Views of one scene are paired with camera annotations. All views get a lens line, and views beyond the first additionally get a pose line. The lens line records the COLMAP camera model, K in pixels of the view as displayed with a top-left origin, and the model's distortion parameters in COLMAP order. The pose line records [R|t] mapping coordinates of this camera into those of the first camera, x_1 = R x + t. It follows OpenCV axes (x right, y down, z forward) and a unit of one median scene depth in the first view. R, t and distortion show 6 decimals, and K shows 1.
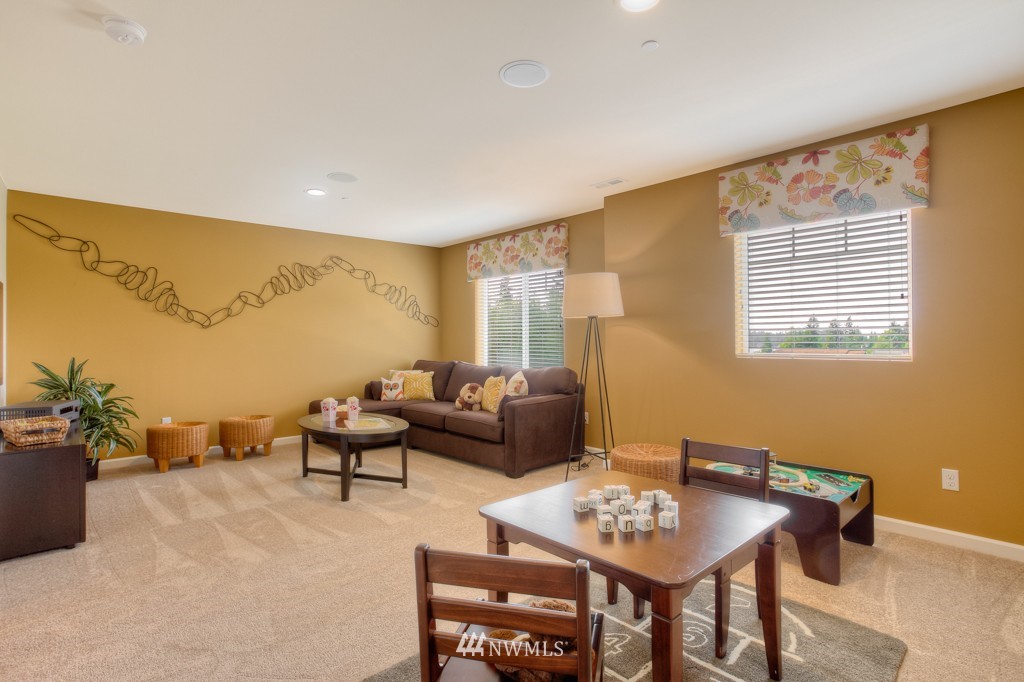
lens RADIAL K [[514.5, 0, 507.6], [0, 514.5, 340.9], [0, 0, 1]] dist [-0.001599, 0.000853]
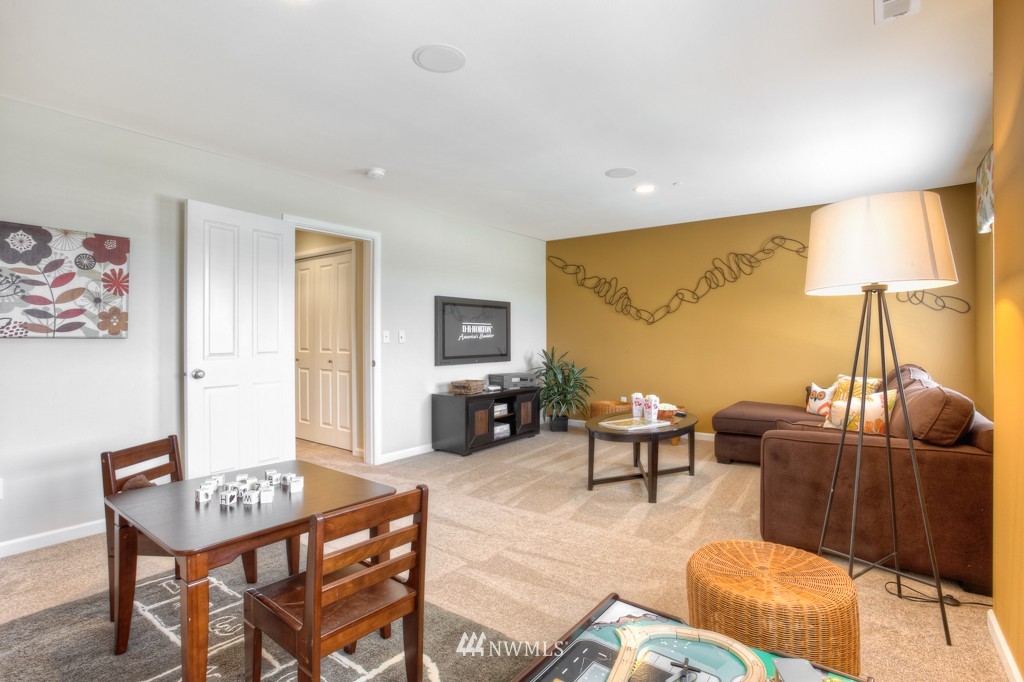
lens RADIAL K [[514.5, 0, 508.7], [0, 514.5, 342.7], [0, 0, 1]] dist [-0.001599, 0.000853]
pose [[0.196819, 0.015906, -0.980311, 0.527586], [0.000381, 0.999867, 0.016300, -0.002998], [0.980440, -0.003582, 0.196787, 0.501889]]
